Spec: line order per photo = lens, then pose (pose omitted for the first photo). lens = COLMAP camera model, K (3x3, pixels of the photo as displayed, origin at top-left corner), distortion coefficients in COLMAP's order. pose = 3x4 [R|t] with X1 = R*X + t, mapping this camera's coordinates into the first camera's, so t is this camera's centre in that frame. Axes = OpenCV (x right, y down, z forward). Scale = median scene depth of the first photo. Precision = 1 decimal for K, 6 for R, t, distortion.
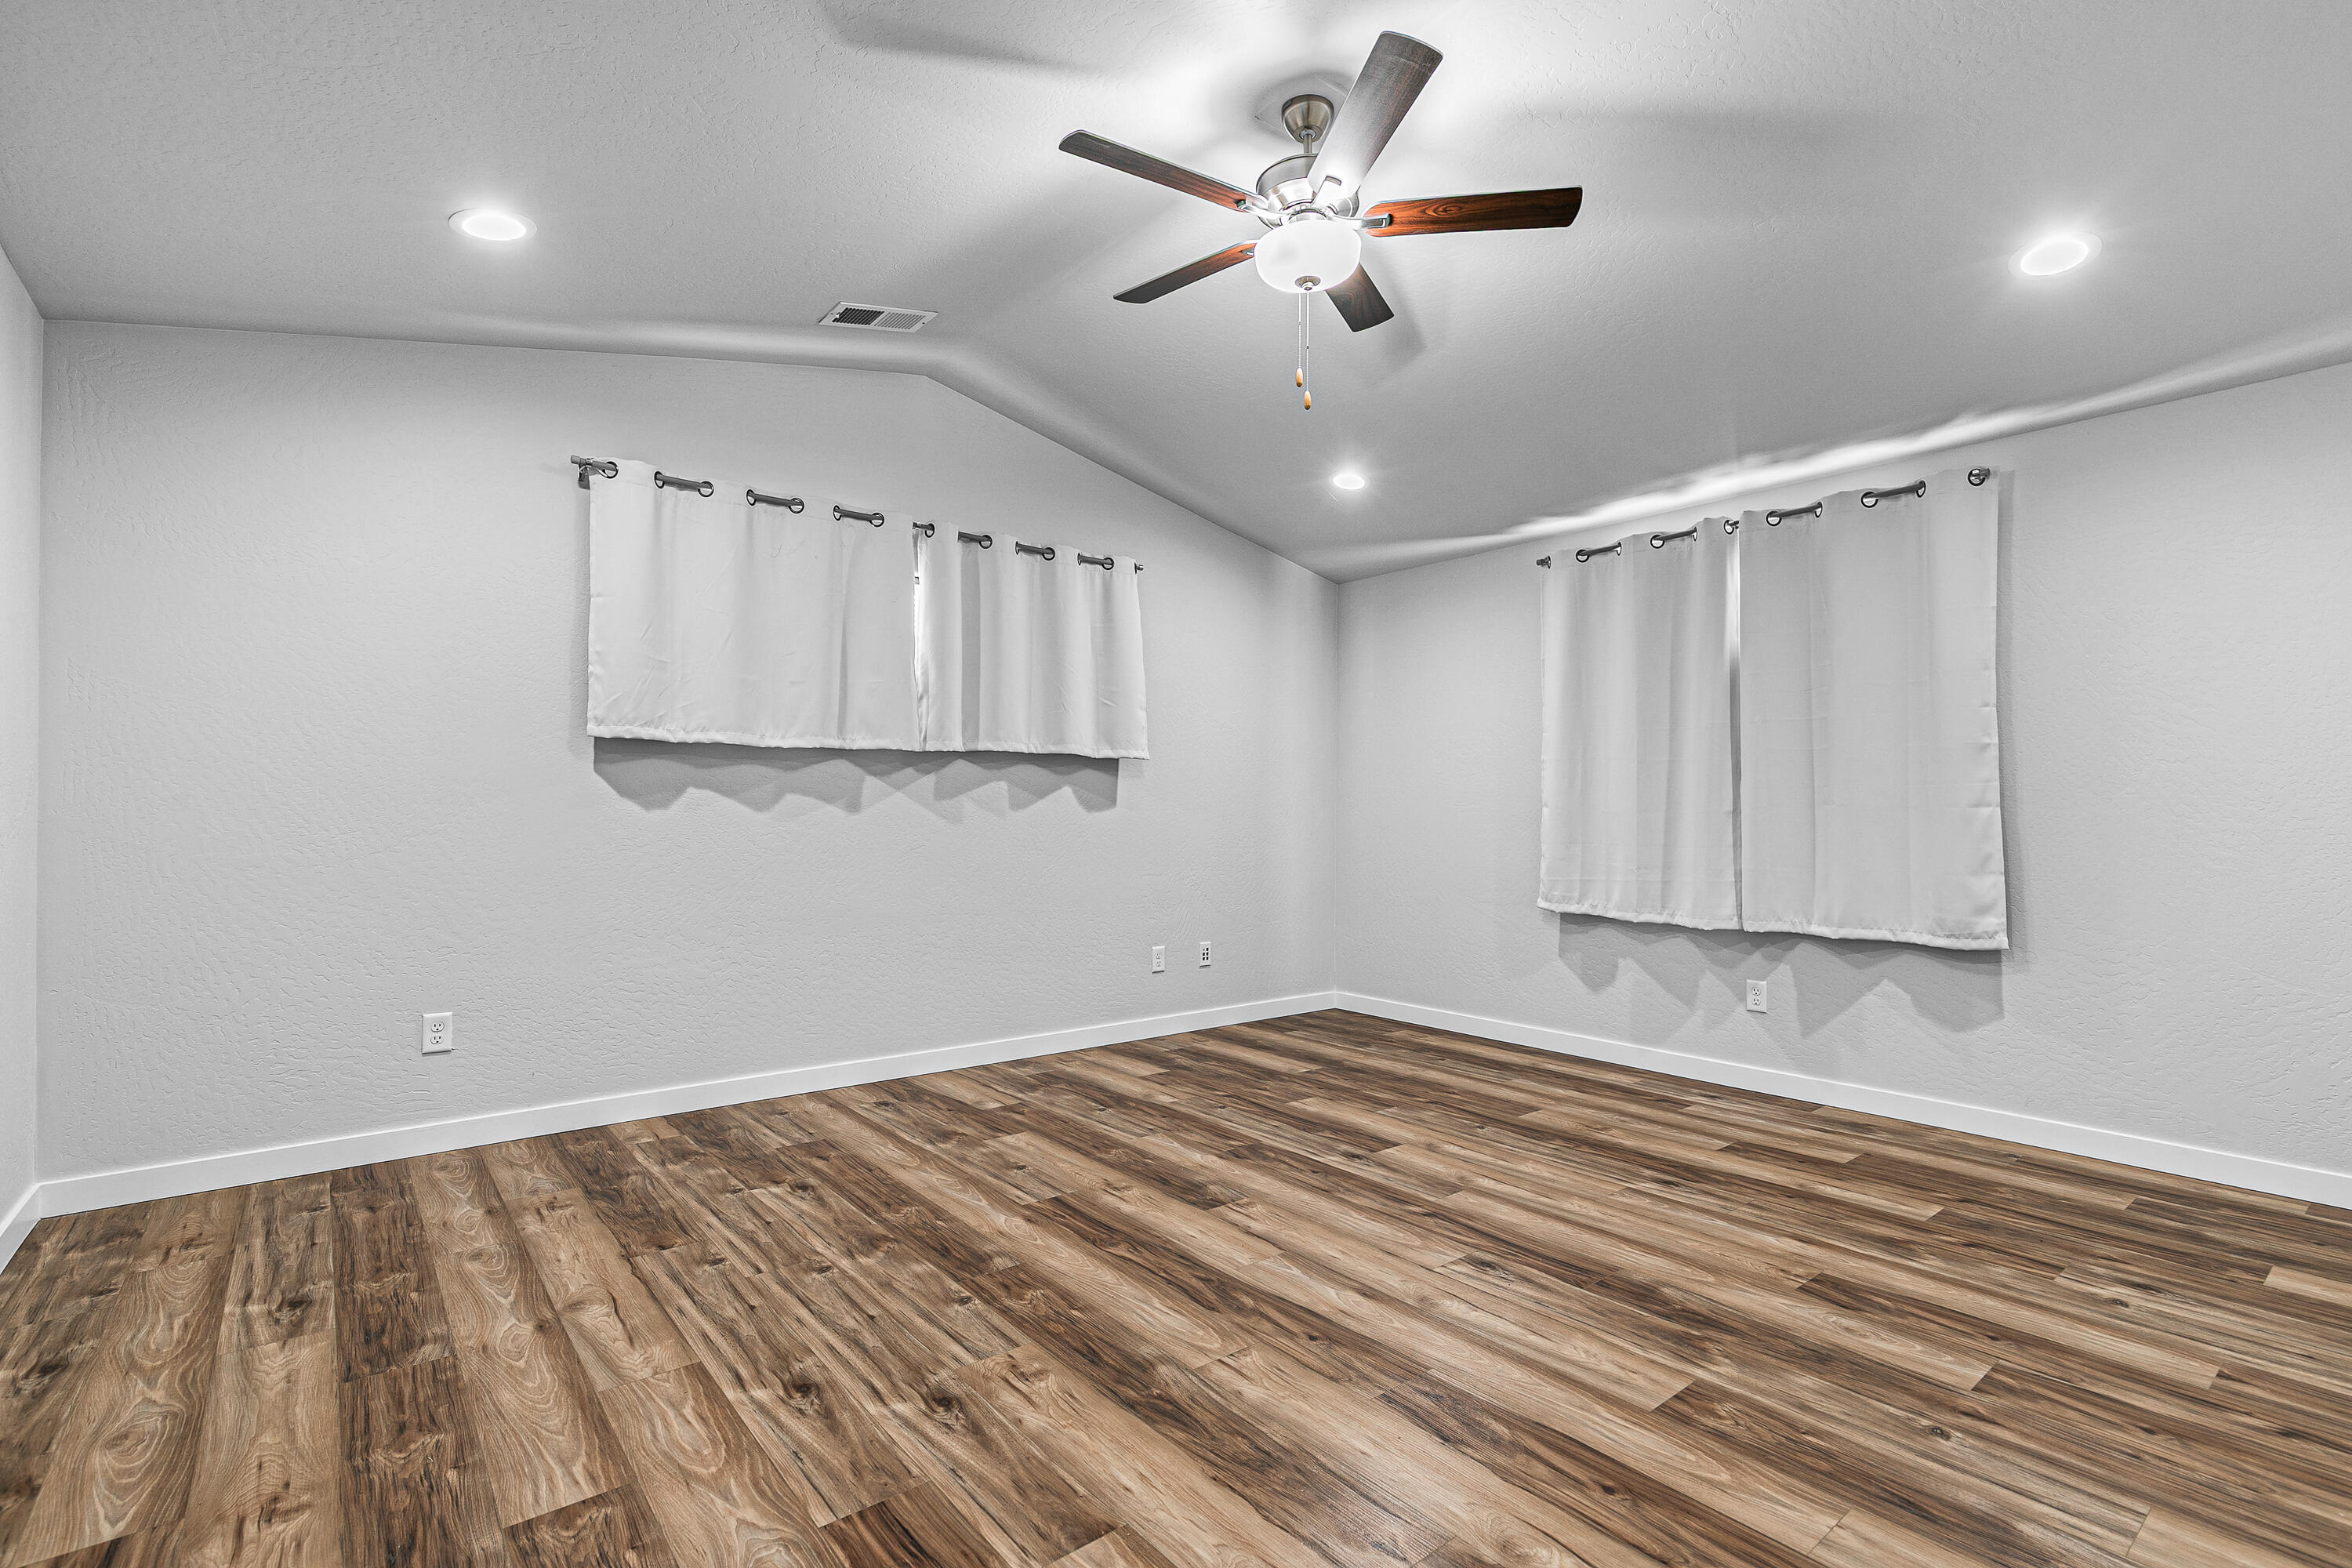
lens RADIAL K [[1063.8, 0, 1183.1], [0, 1063.8, 797.7], [0, 0, 1]] dist [0.006496, -0.000621]
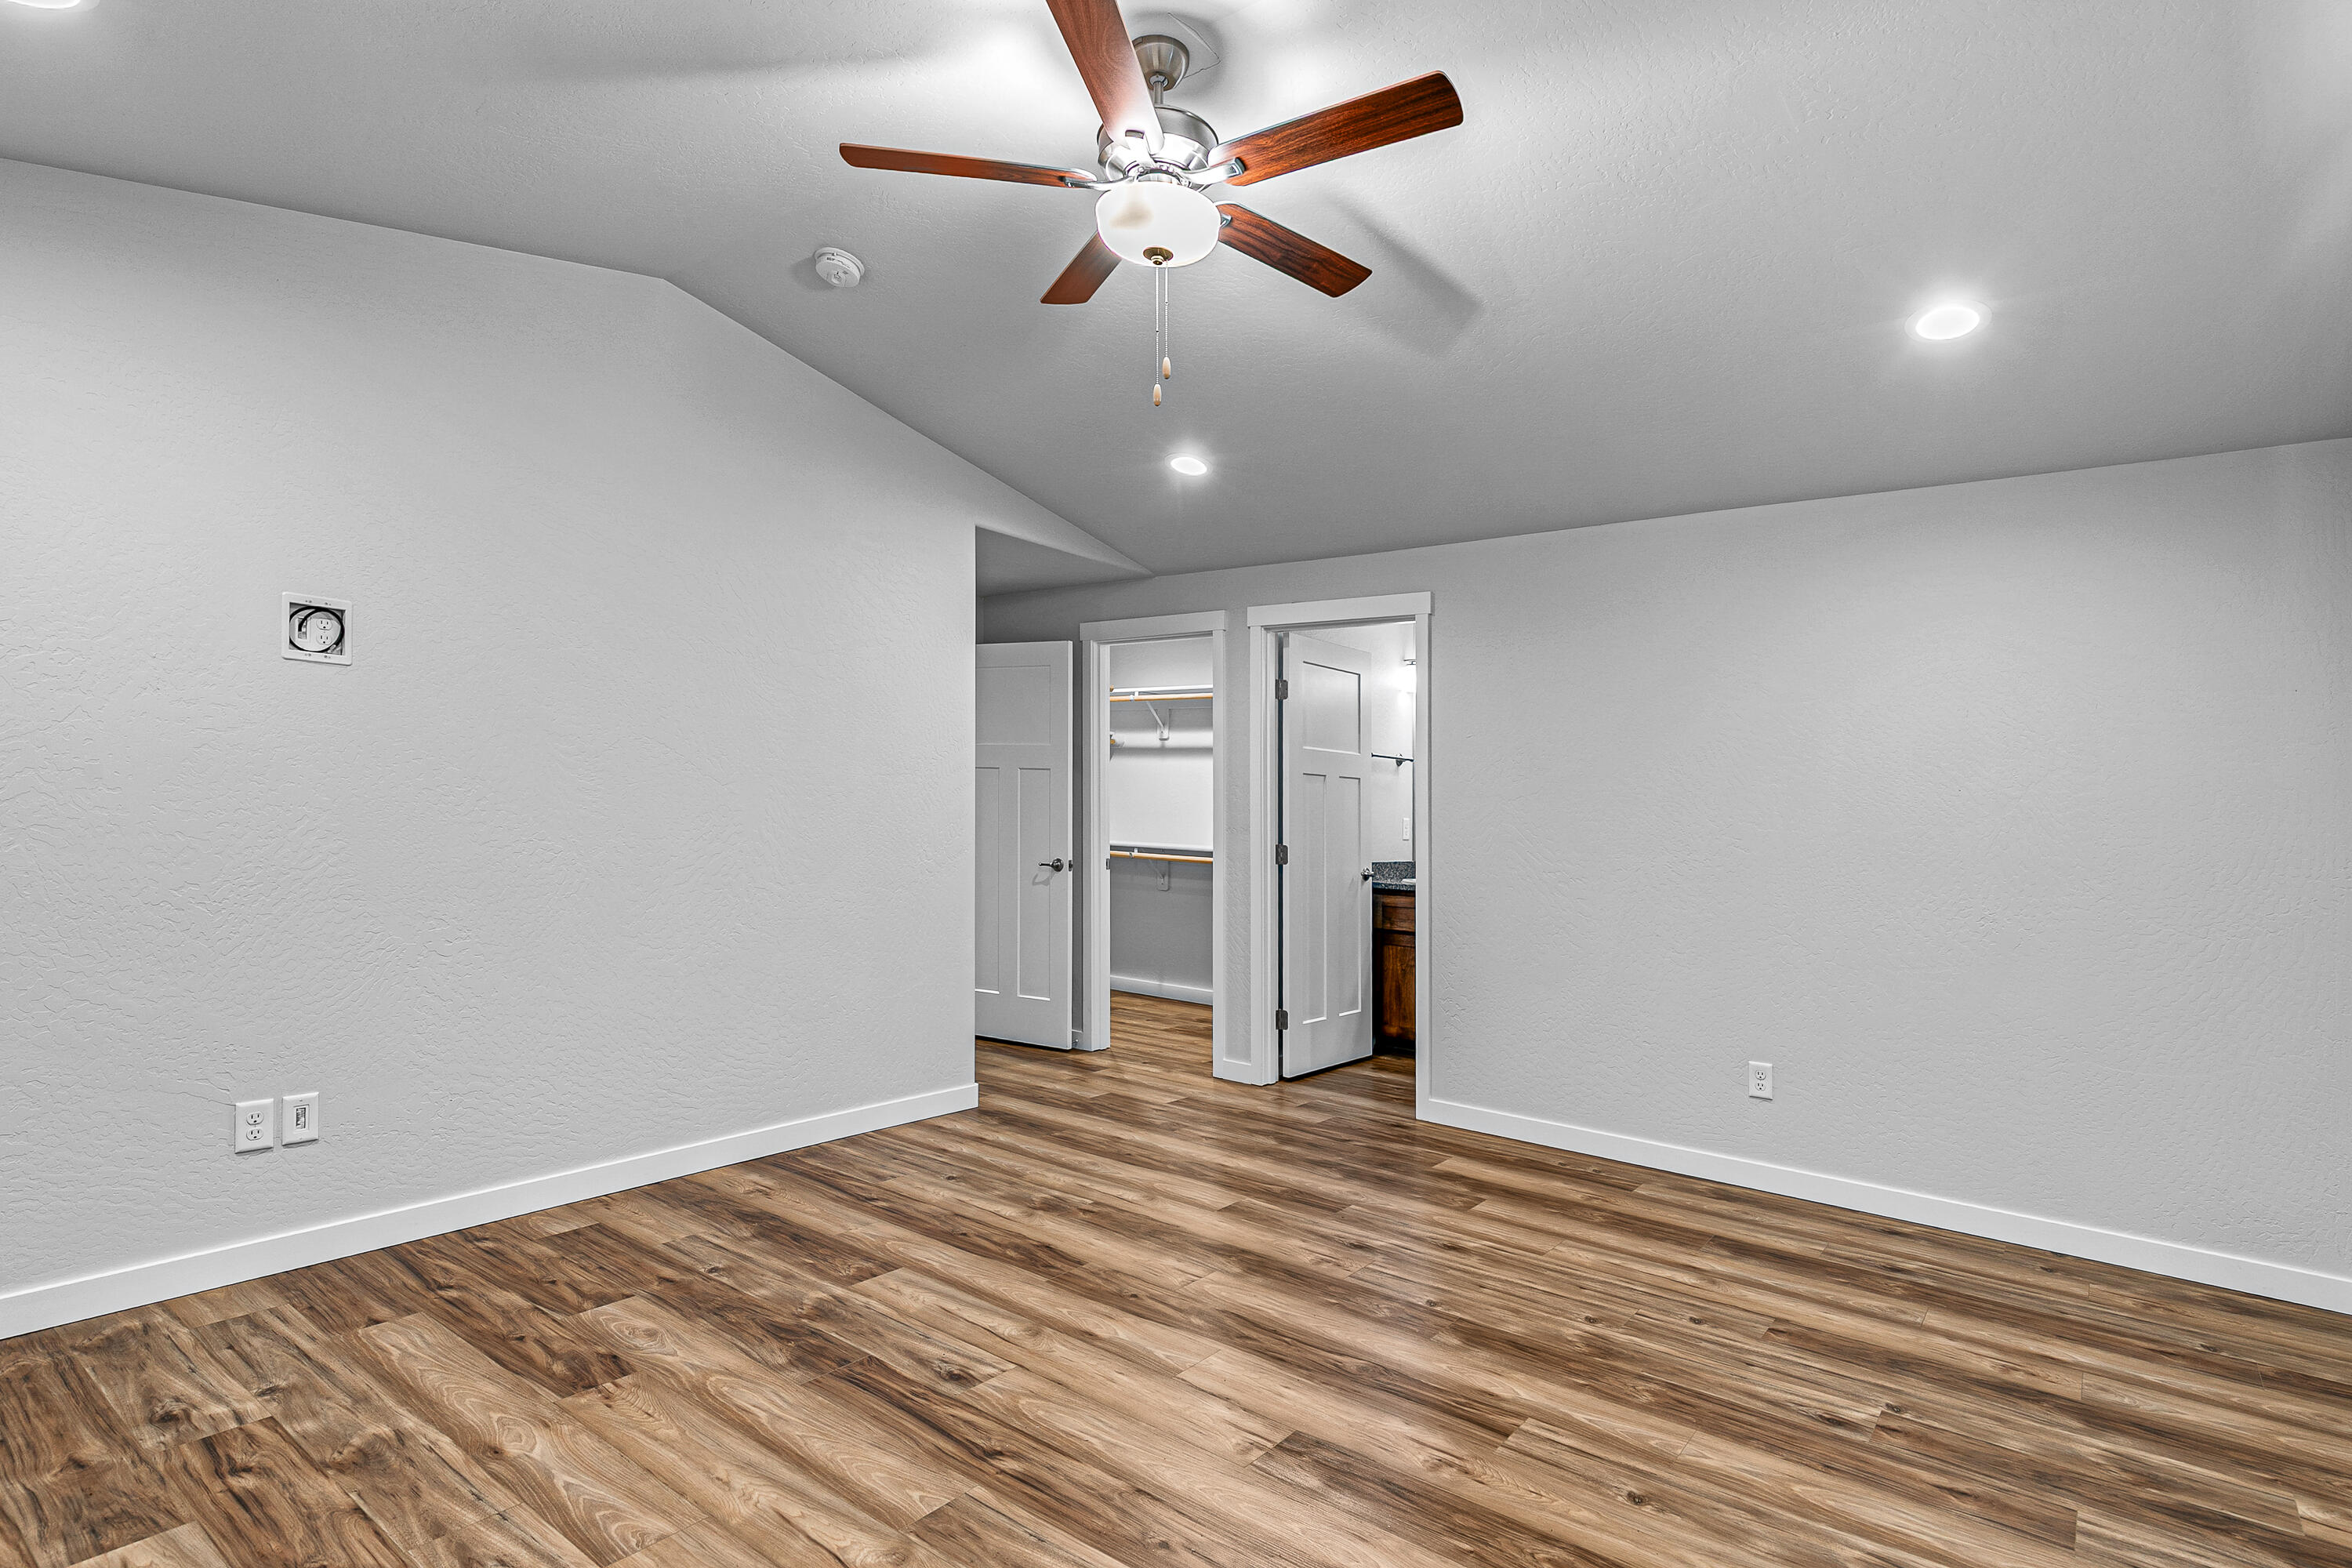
lens RADIAL K [[1101.5, 0, 1188.2], [0, 1101.5, 810.3], [0, 0, 1]] dist [0.002734, -0.000452]
pose [[-0.973383, -0.041402, -0.225413, 0.335858], [-0.038617, 0.999114, -0.016752, -0.035654], [0.225907, -0.007602, -0.974119, 2.038691]]
